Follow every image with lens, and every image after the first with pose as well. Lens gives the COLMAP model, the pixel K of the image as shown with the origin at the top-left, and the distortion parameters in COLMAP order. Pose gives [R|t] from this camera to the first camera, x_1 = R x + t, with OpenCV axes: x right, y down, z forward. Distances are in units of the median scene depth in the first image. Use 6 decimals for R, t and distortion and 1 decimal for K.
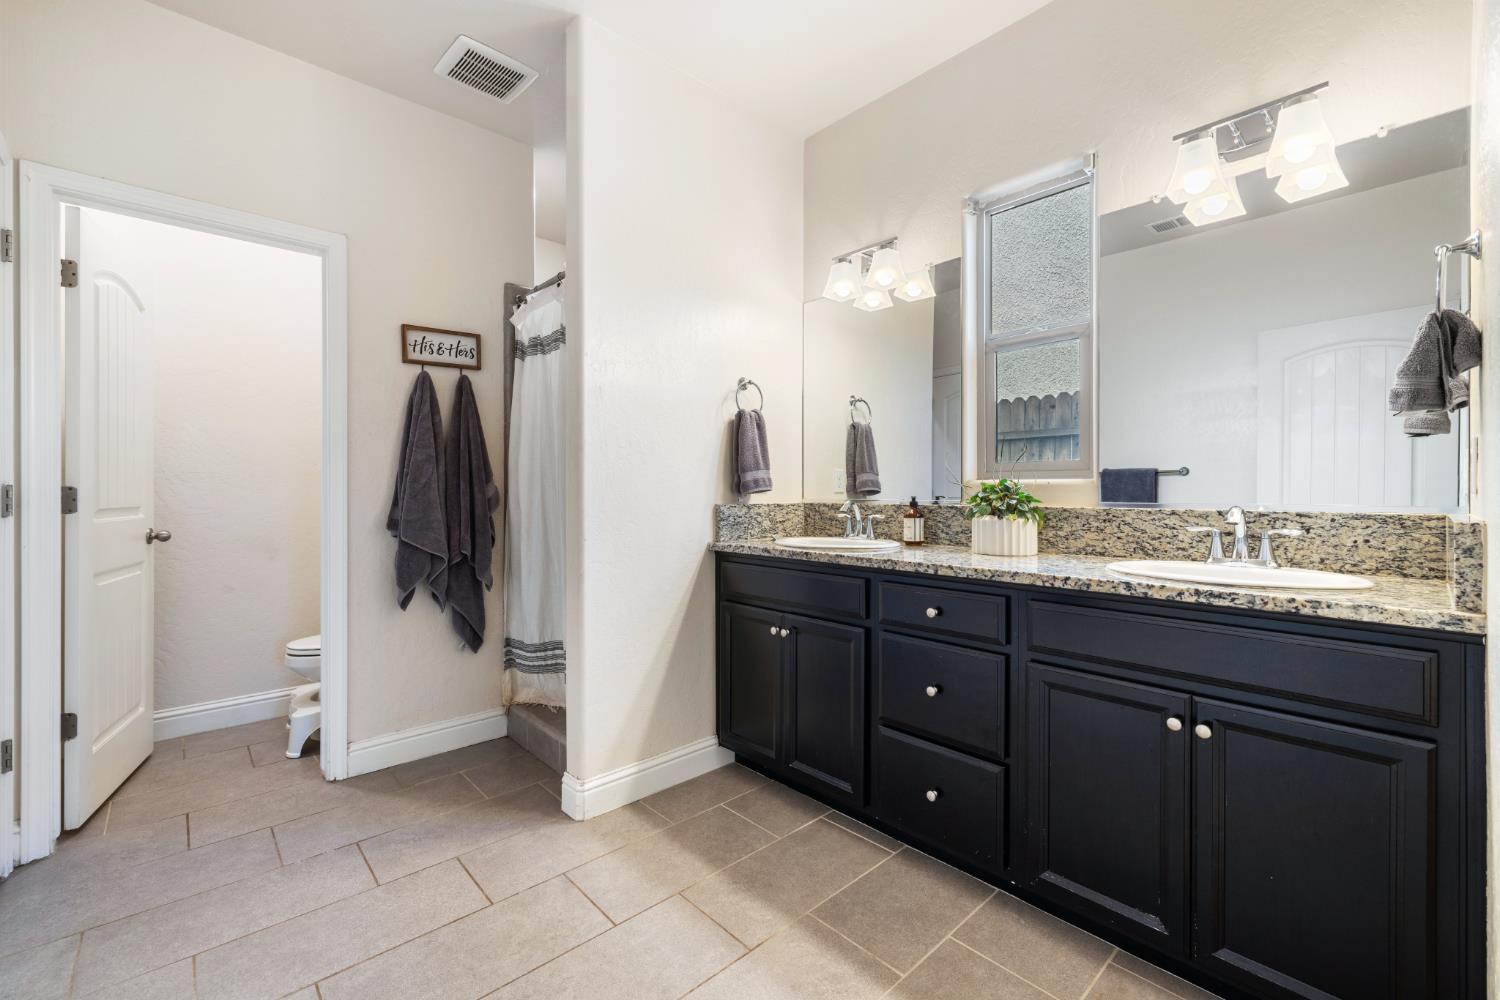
lens RADIAL K [[628.4, 0, 762.8], [0, 628.4, 492.8], [0, 0, 1]] dist [0.000246, 0.000822]
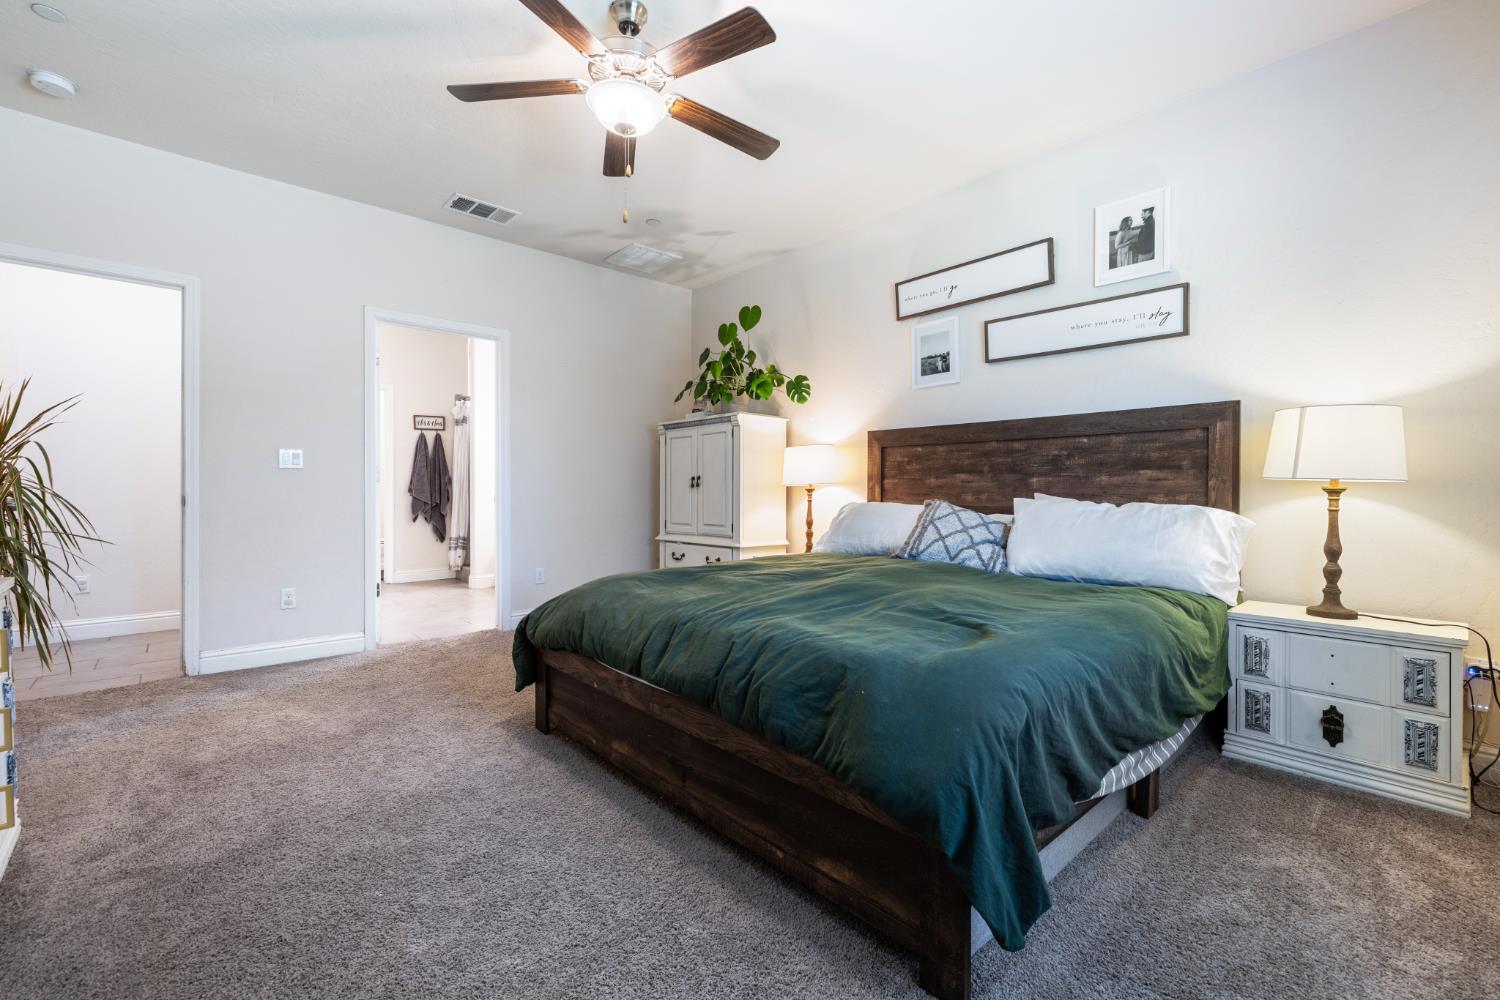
lens RADIAL K [[628.4, 0, 748.1], [0, 628.4, 492.2], [0, 0, 1]] dist [0.000246, 0.000822]
pose [[0.999508, 0.003897, -0.031114, 0.892844], [-0.003975, 0.999989, -0.002430, 0.054874], [0.031104, 0.002553, 0.999513, -1.561953]]
